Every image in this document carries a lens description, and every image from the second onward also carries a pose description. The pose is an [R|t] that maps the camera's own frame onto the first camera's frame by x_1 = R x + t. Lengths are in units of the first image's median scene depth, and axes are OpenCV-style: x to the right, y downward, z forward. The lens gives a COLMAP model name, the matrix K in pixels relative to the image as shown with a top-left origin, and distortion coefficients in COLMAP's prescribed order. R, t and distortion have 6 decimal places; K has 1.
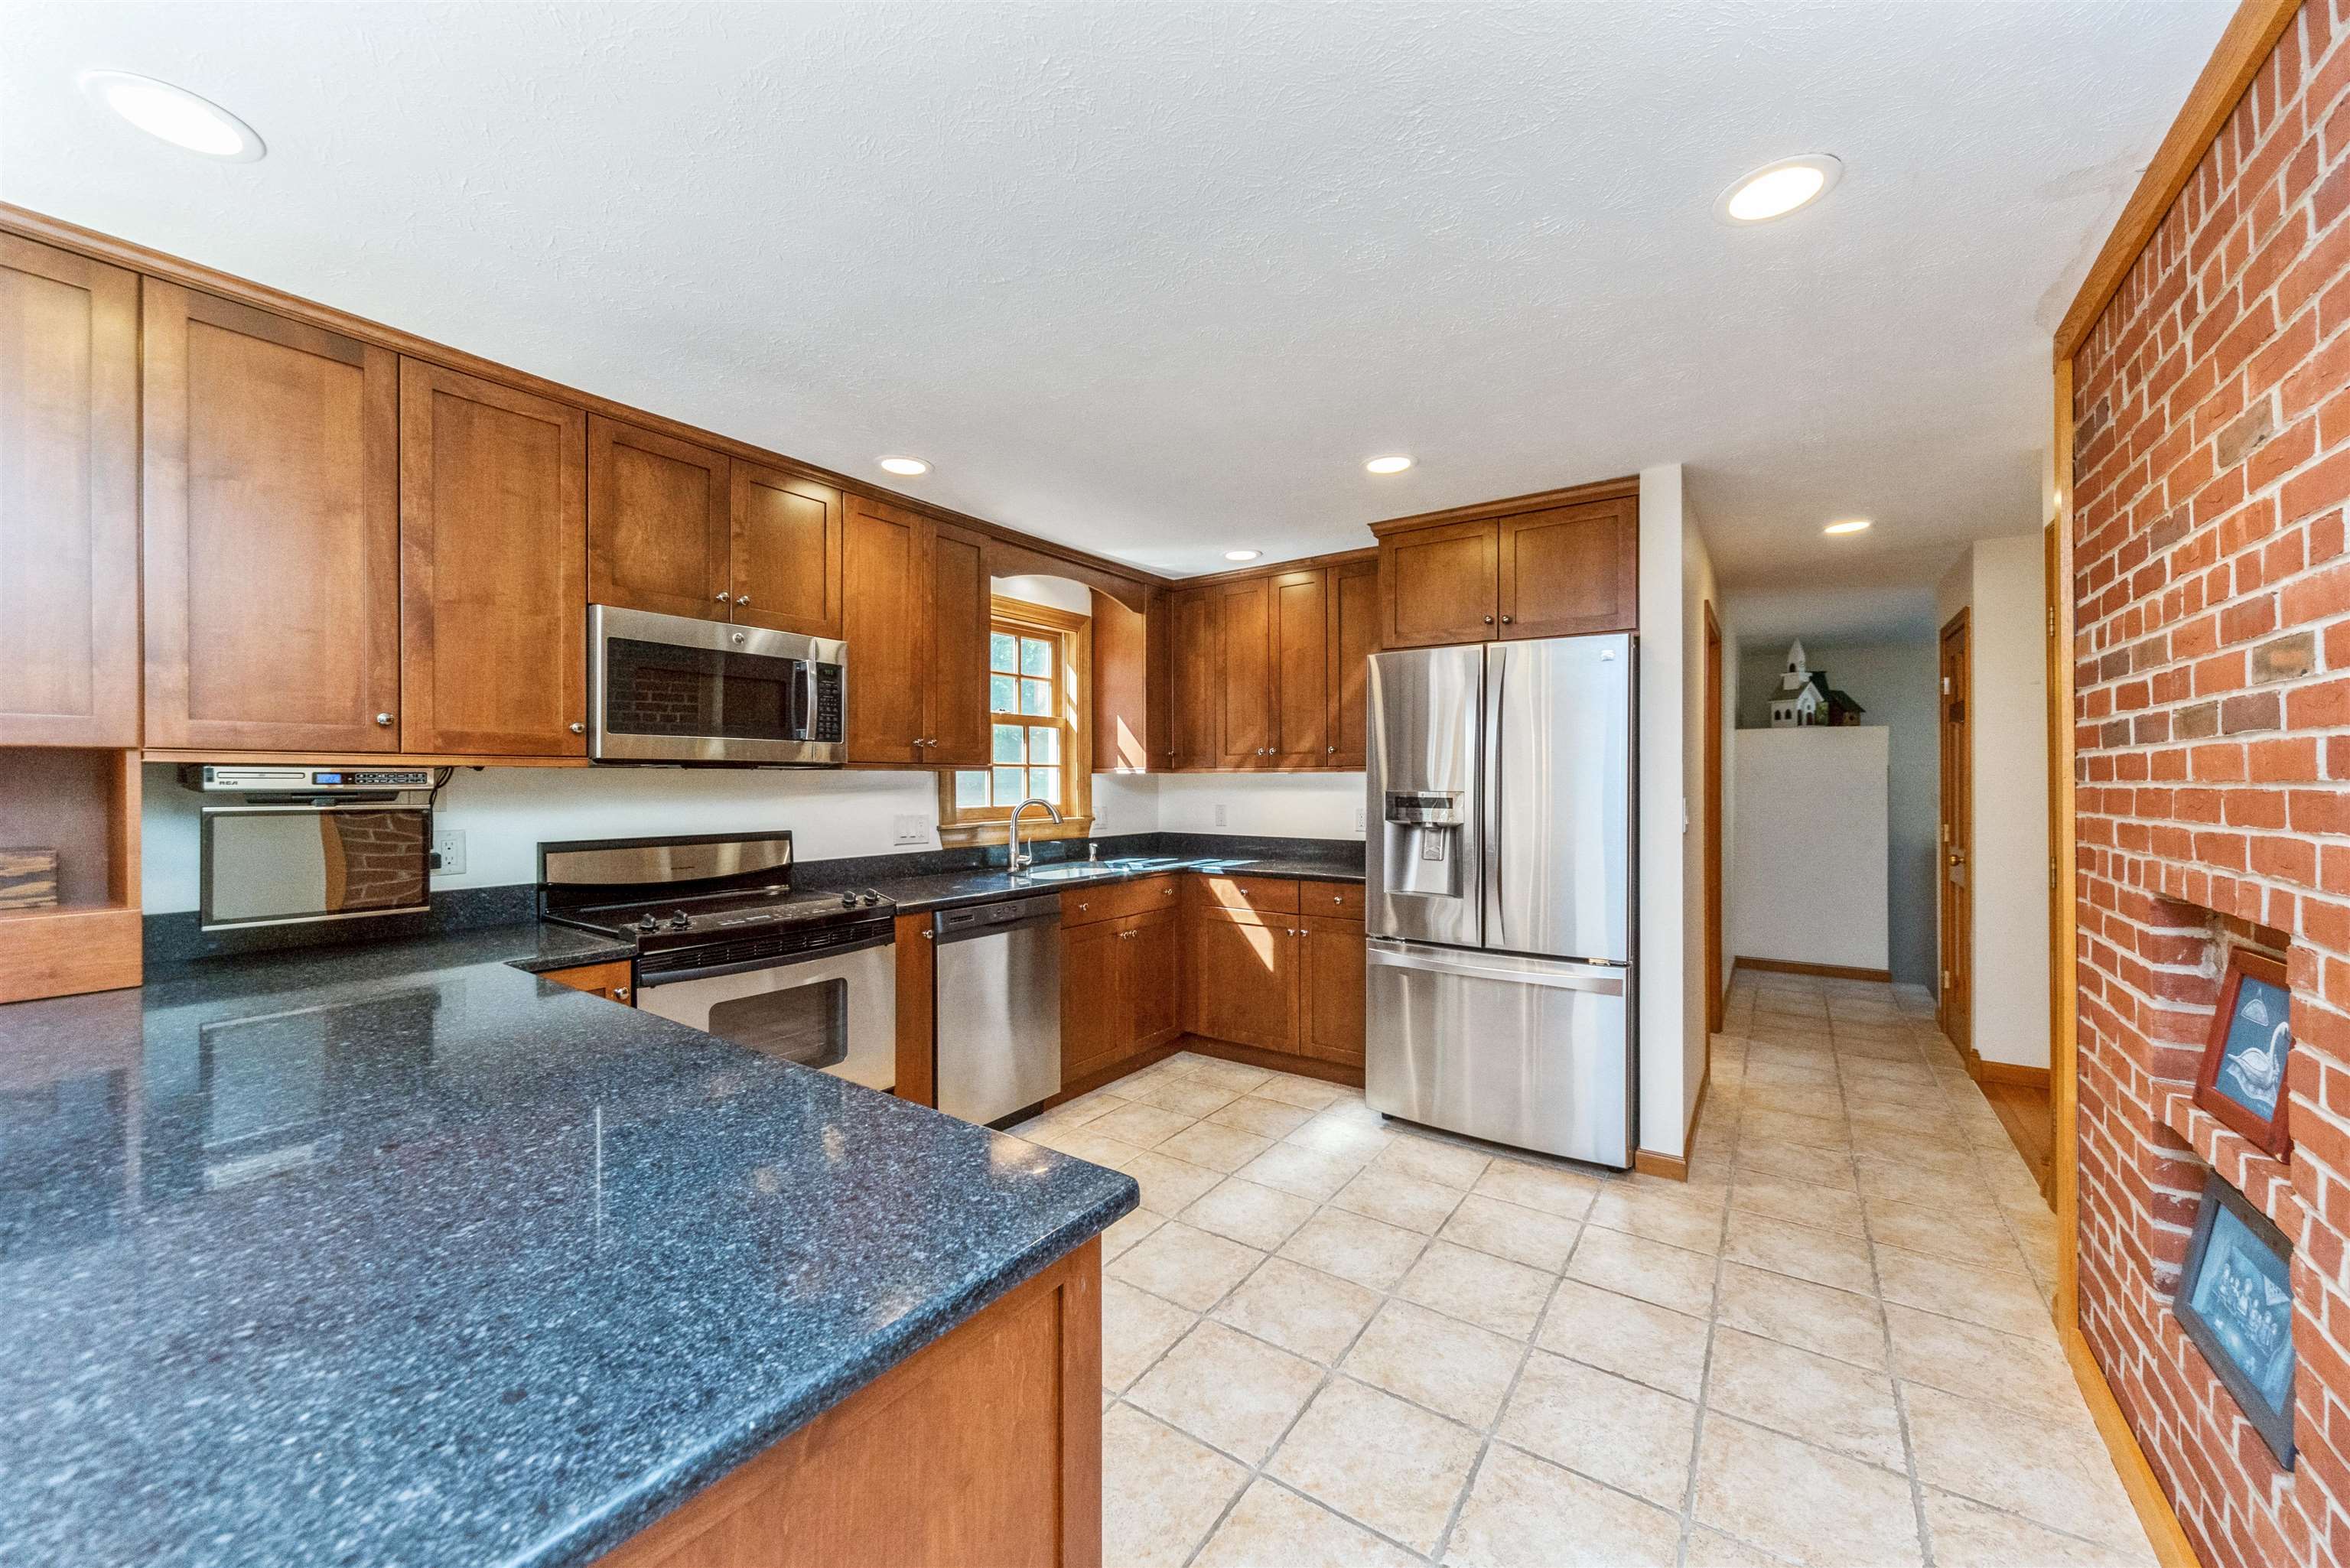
lens RADIAL K [[858.6, 0, 1175.0], [0, 858.6, 784.0], [0, 0, 1]] dist [0.012560, 0.000097]
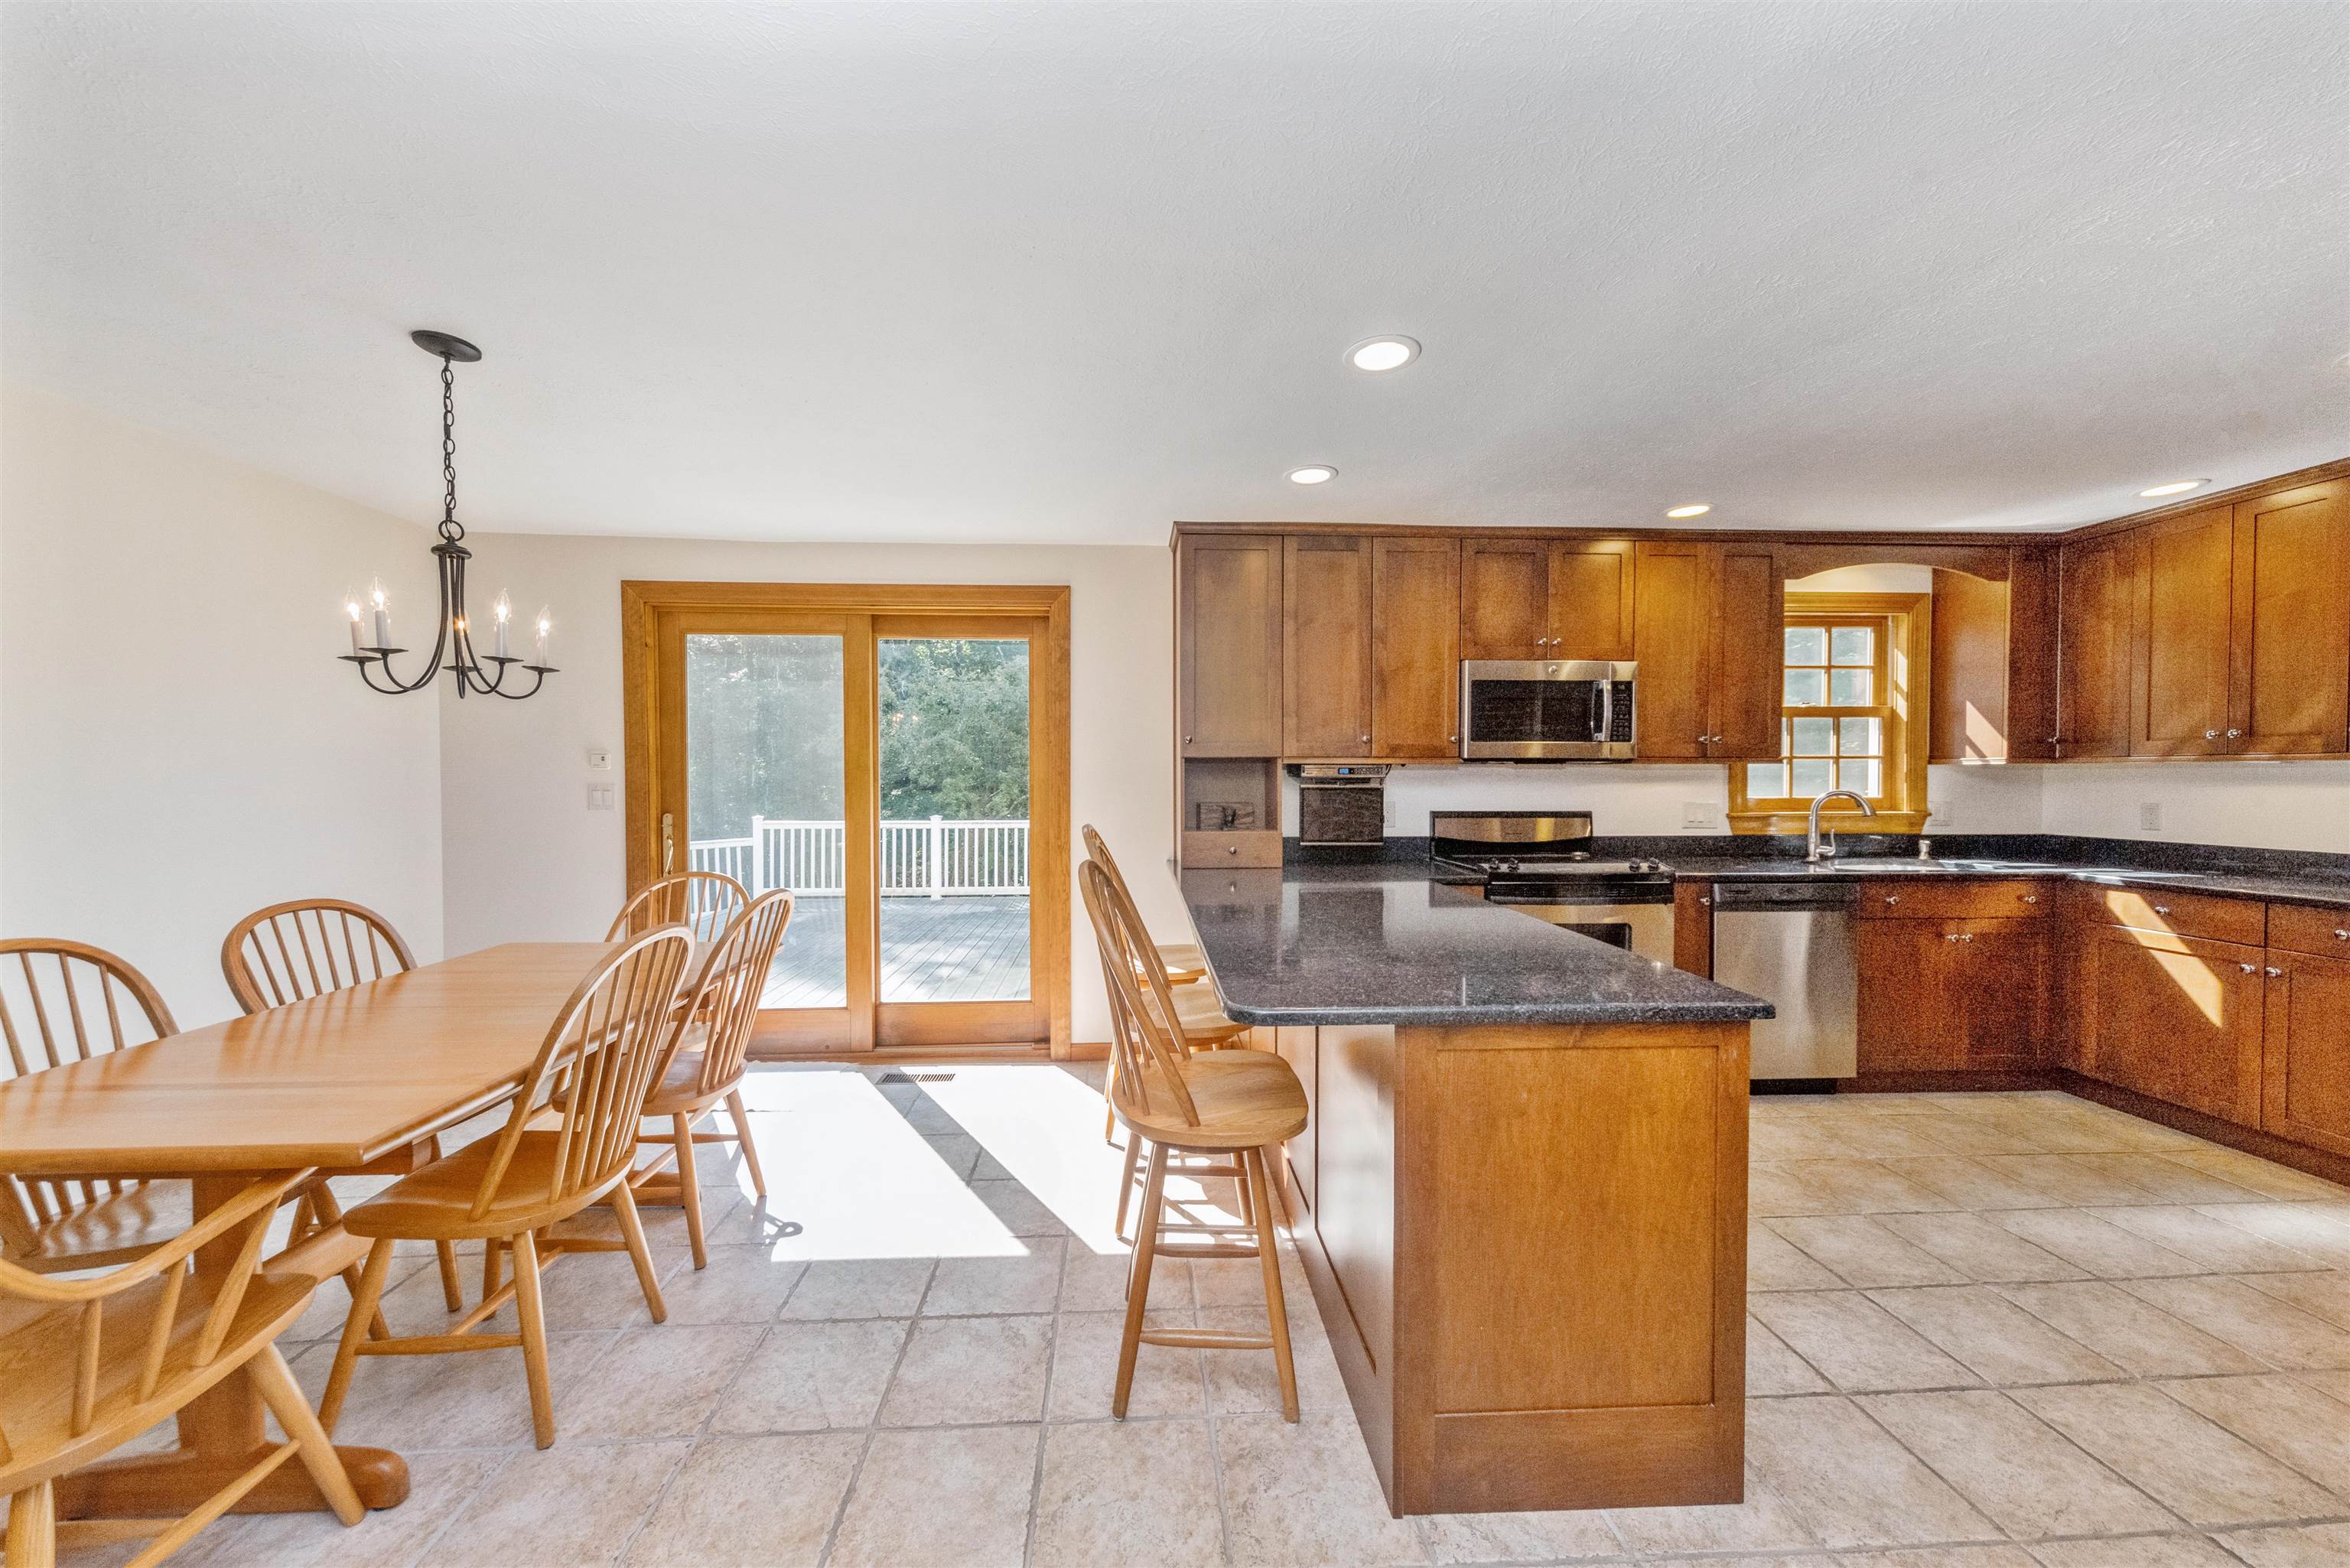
lens RADIAL K [[847.9, 0, 1175.0], [0, 847.9, 784.0], [0, 0, 1]] dist [-0.000336, -0.000070]
pose [[0.626204, 0.010765, -0.779585, 0.128257], [-0.003504, 0.999933, 0.010993, 0.001293], [0.779652, -0.004152, 0.626200, -0.237445]]
